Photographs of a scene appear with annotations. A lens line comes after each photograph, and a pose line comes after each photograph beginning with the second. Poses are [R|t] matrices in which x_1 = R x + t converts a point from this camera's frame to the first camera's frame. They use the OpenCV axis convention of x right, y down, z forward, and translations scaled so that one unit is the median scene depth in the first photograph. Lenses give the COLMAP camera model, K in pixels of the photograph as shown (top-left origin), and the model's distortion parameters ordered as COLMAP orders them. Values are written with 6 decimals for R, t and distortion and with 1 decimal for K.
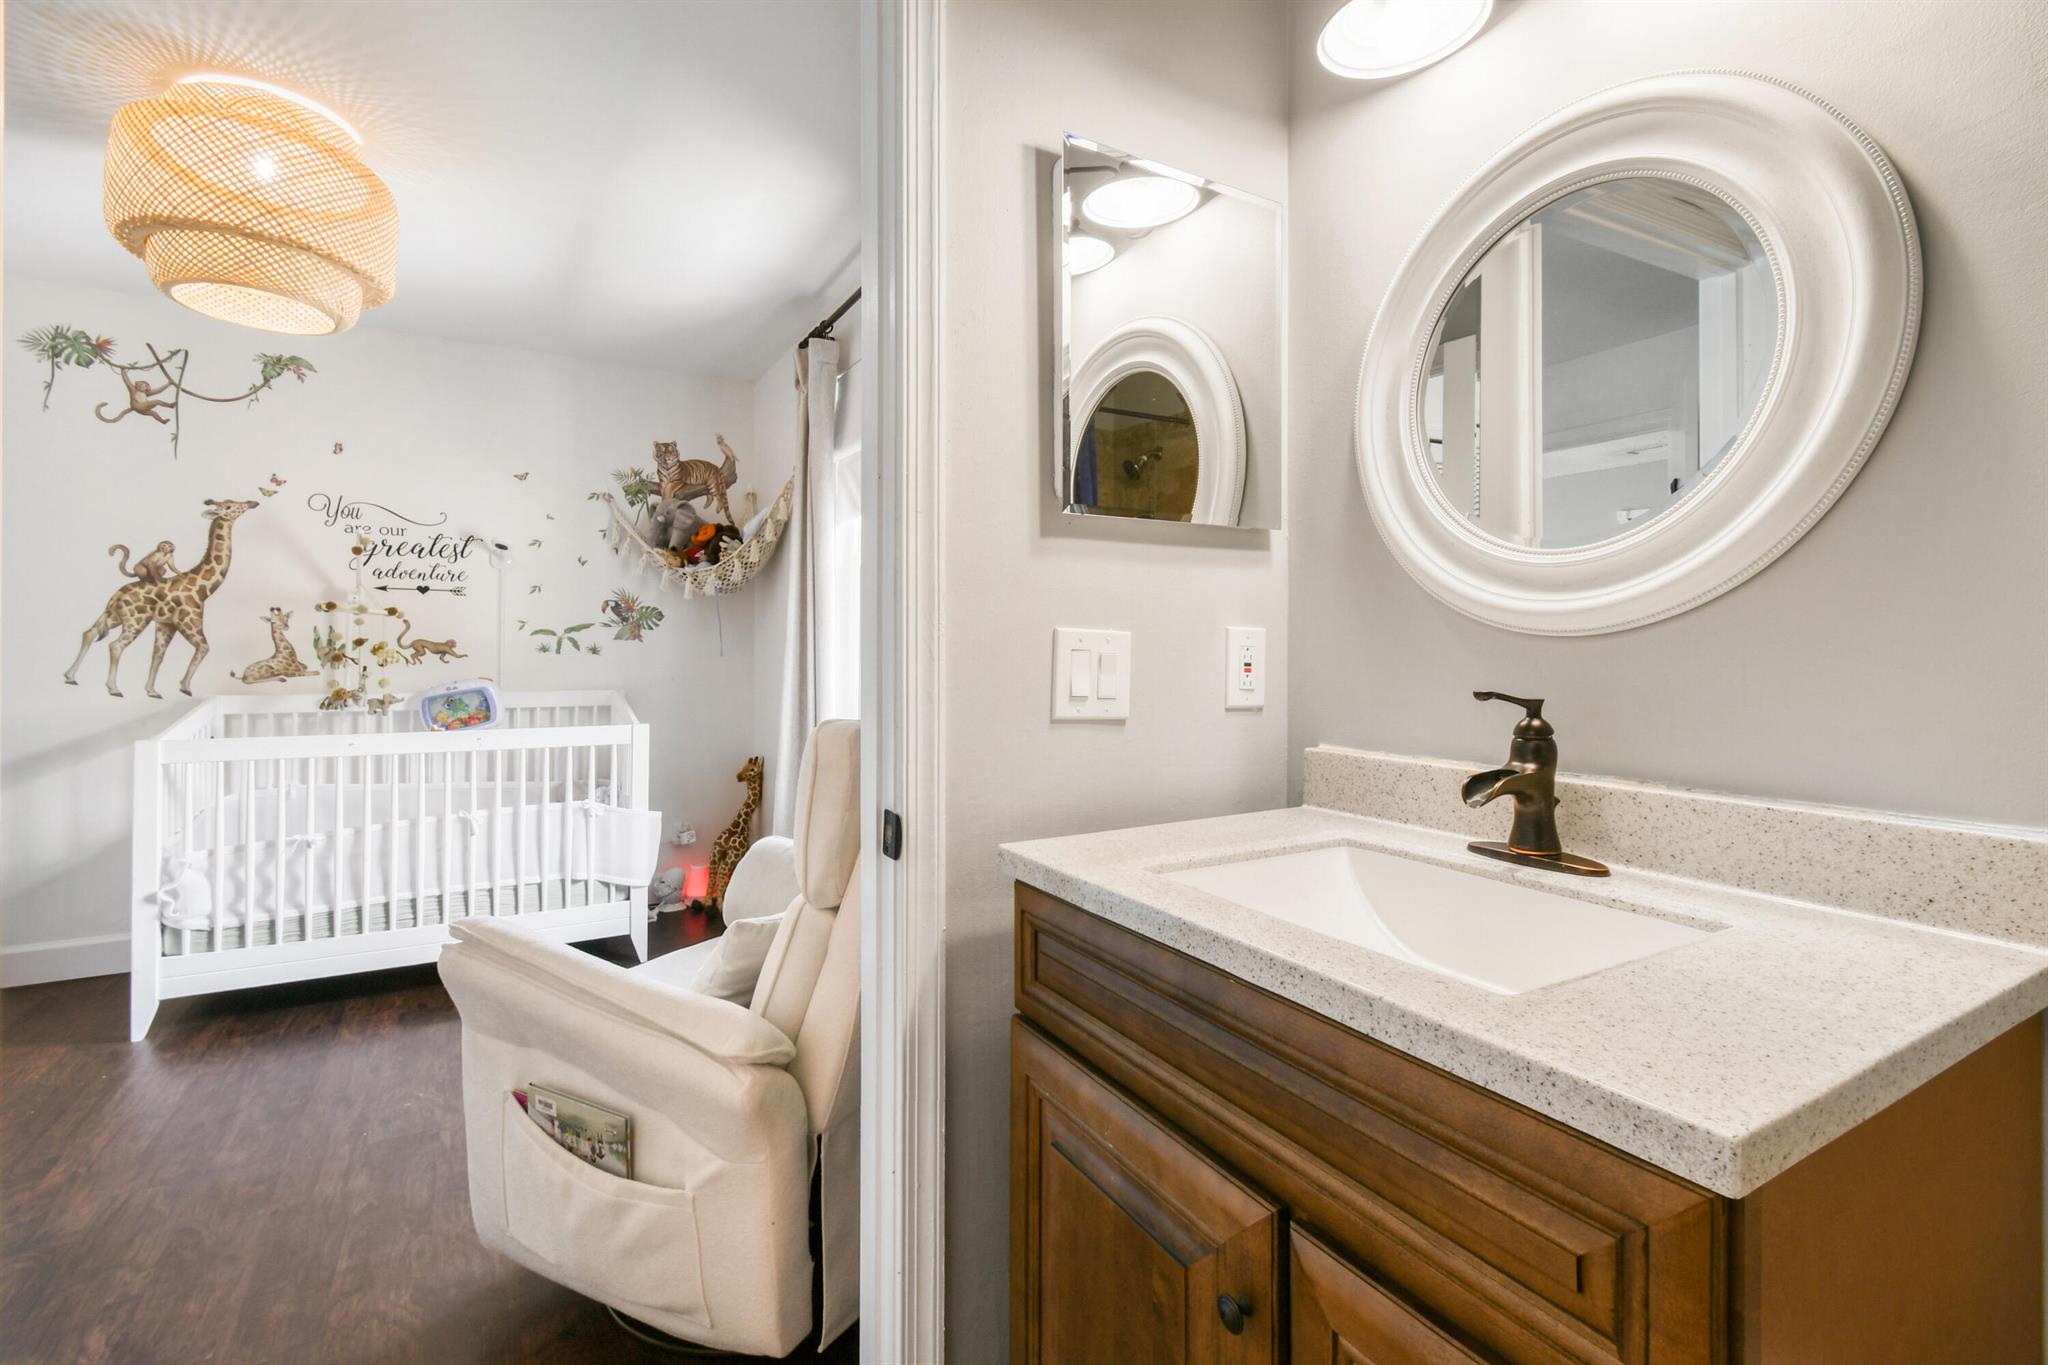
lens RADIAL K [[925.5, 0, 1048.2], [0, 925.5, 639.7], [0, 0, 1]] dist [0.007444, -0.002675]
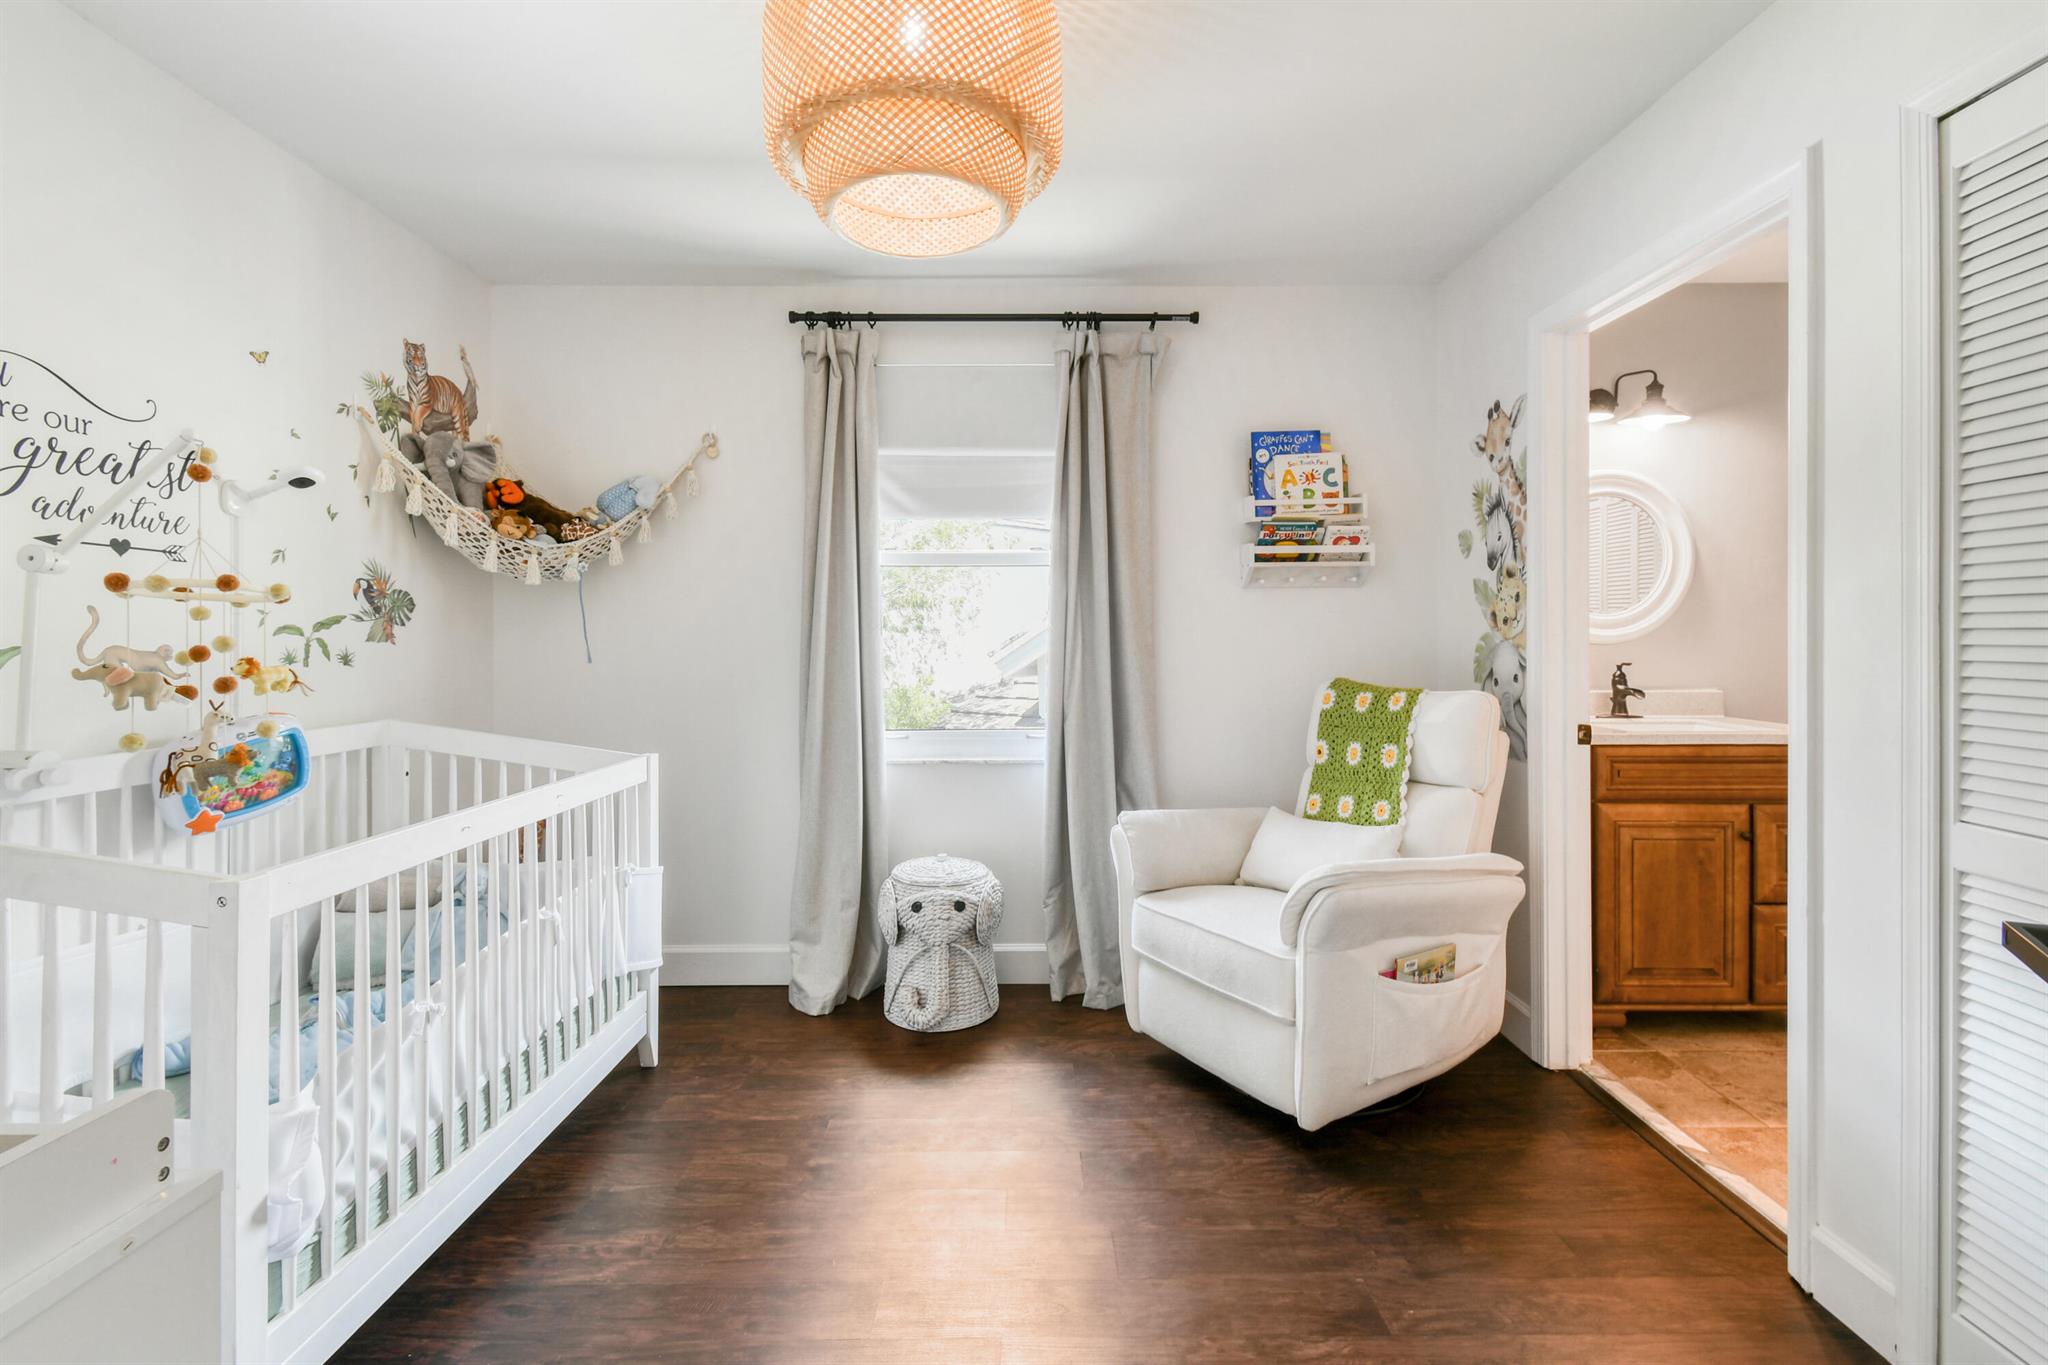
lens RADIAL K [[925.5, 0, 1033.1], [0, 925.5, 627.5], [0, 0, 1]] dist [0.007444, -0.002675]
pose [[0.502352, 0.004089, 0.864654, -0.855248], [-0.005242, 0.999985, -0.001683, -0.011874], [-0.864647, -0.003687, 0.502366, 0.316639]]
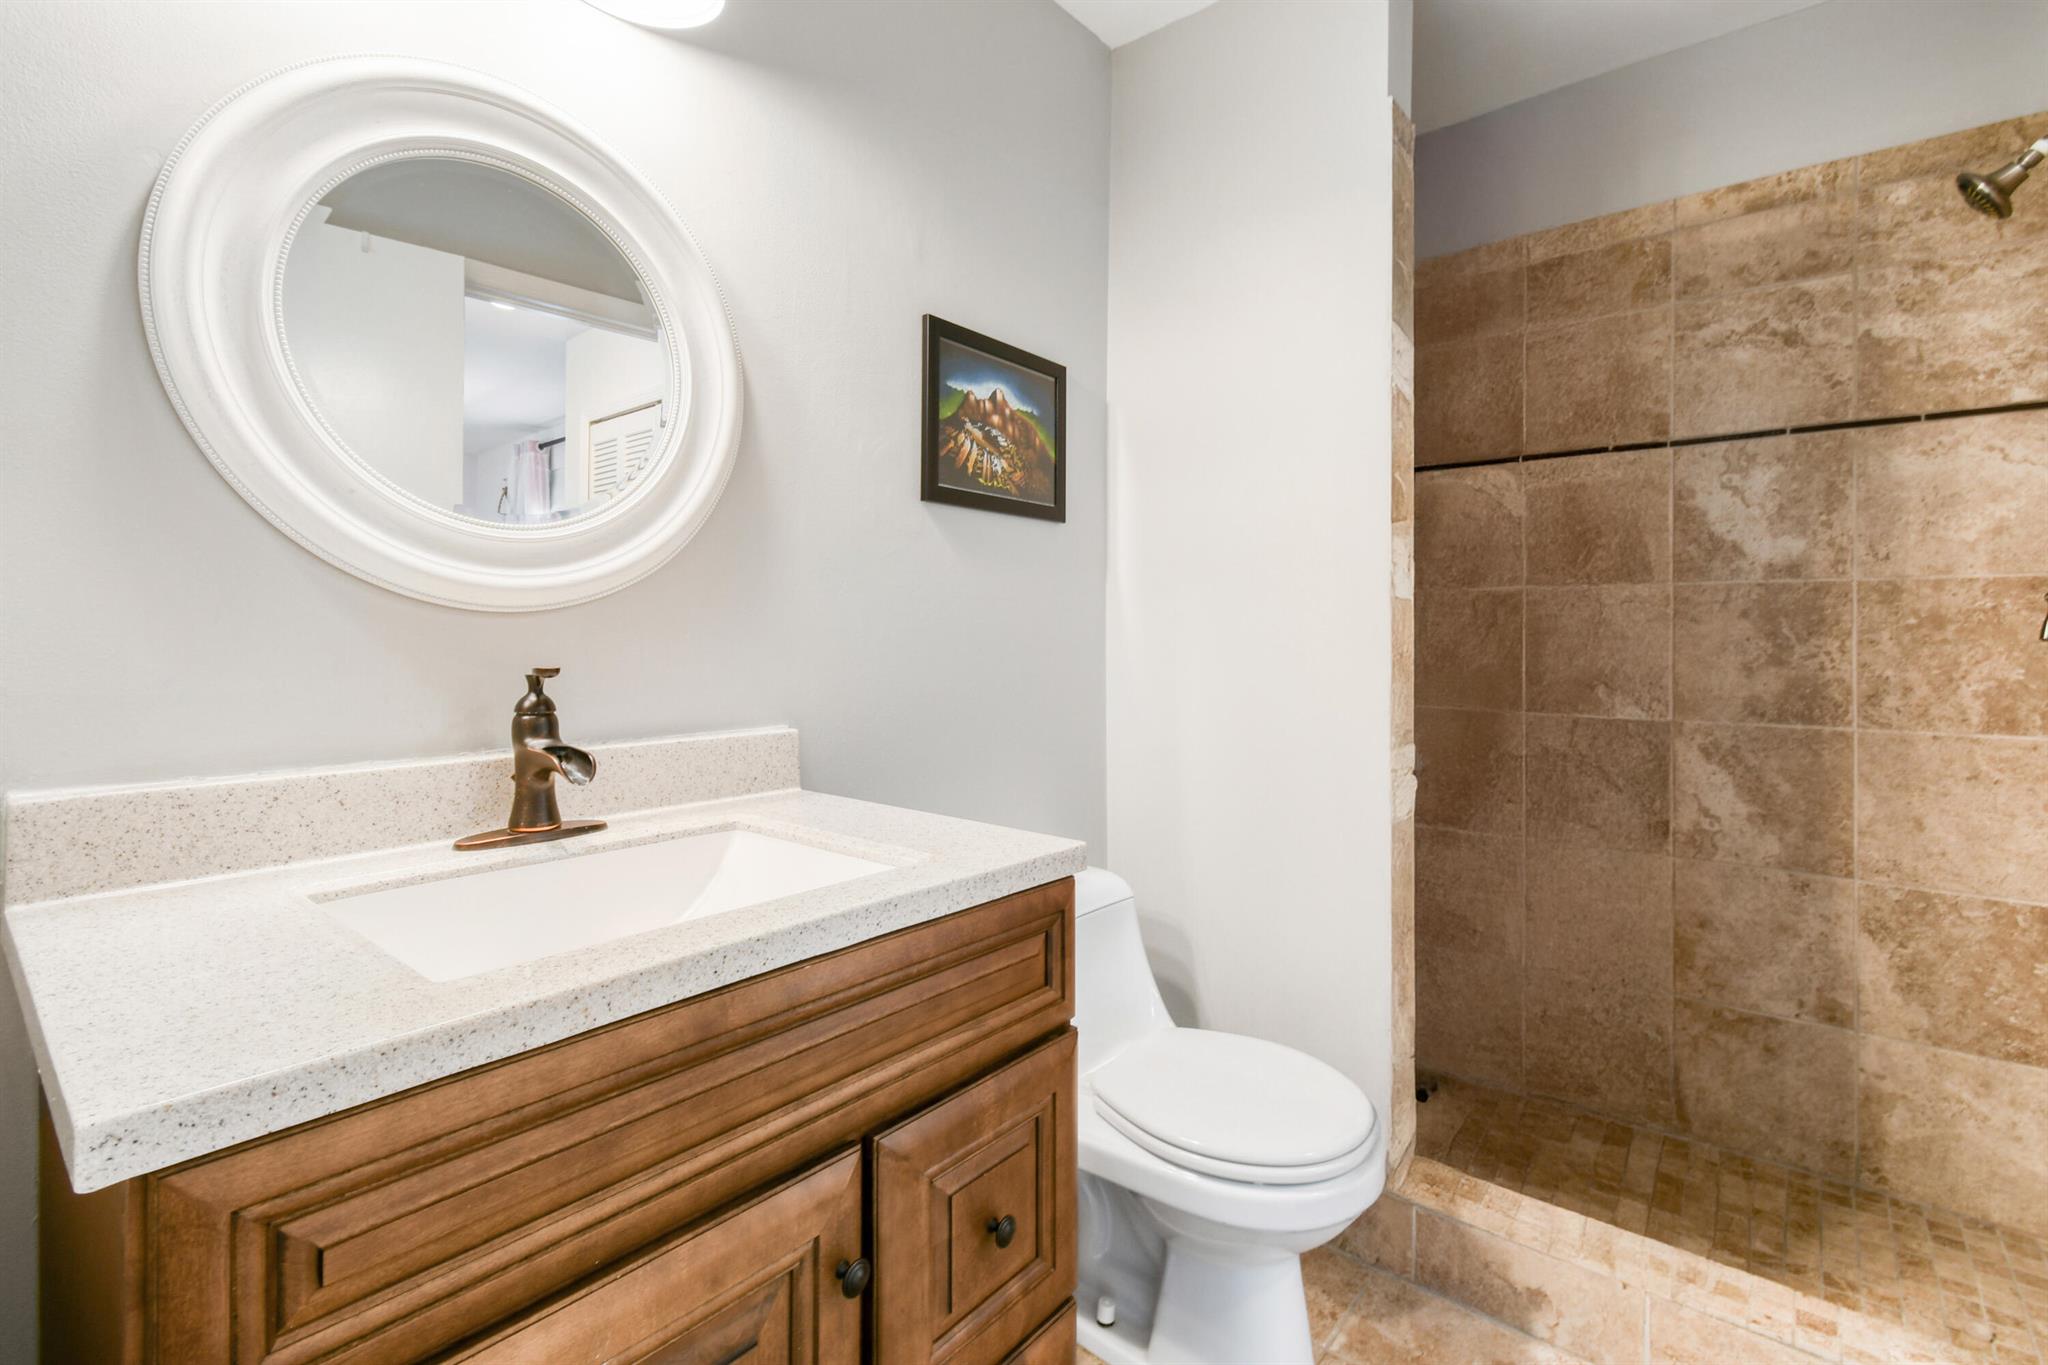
lens RADIAL K [[925.5, 0, 990.7], [0, 925.5, 639.9], [0, 0, 1]] dist [0.007444, -0.002675]
pose [[-0.298709, 0.000383, 0.954344, -0.160161], [-0.004380, 0.999989, -0.001772, 0.007462], [-0.954334, -0.004709, -0.298704, 0.232814]]
